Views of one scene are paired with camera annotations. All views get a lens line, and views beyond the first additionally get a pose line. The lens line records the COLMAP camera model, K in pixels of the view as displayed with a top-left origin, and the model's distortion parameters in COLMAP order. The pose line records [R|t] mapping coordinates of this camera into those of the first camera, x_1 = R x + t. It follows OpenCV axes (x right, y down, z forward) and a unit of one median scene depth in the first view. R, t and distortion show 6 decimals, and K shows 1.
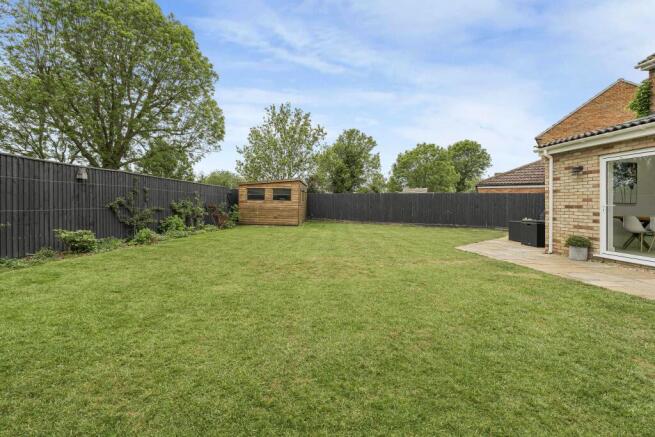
lens RADIAL K [[296.9, 0, 318.2], [0, 296.9, 208.3], [0, 0, 1]] dist [-0.012017, -0.000004]
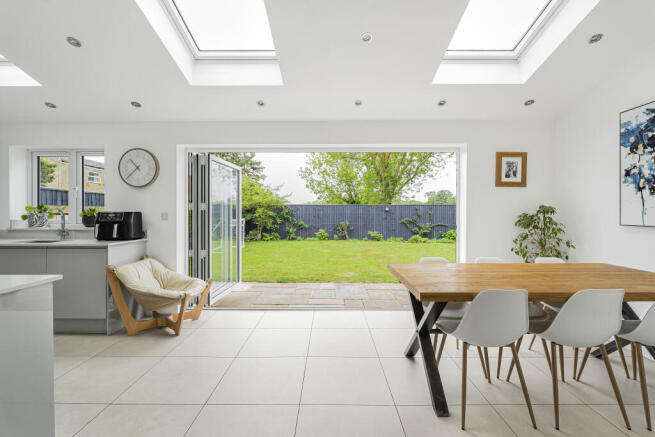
lens RADIAL K [[288.9, 0, 327.5], [0, 288.9, 218.5], [0, 0, 1]] dist [-0.013930, -0.000086]
pose [[-0.096341, -0.003098, -0.995344, 0.691079], [-0.015846, 0.999873, -0.001578, -0.011885], [0.995222, 0.015621, -0.096378, 0.333462]]
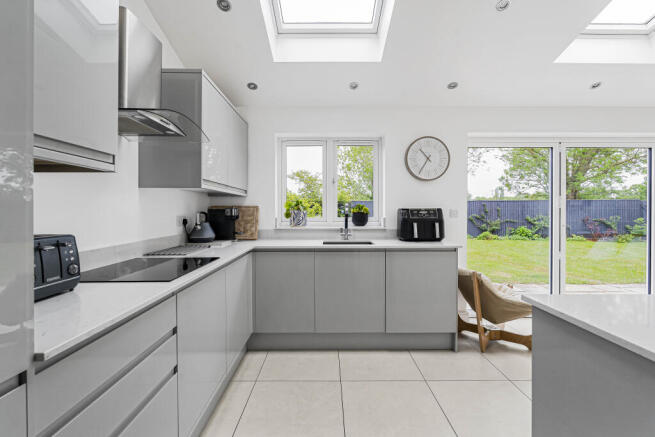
lens RADIAL K [[297.1, 0, 351.8], [0, 297.1, 220.4], [0, 0, 1]] dist [0.153188, 0.000050]
pose [[-0.007207, 0.015299, -0.999857, 0.691775], [-0.013203, 0.999794, 0.015393, -0.009342], [0.999887, 0.013312, -0.007004, 0.106067]]
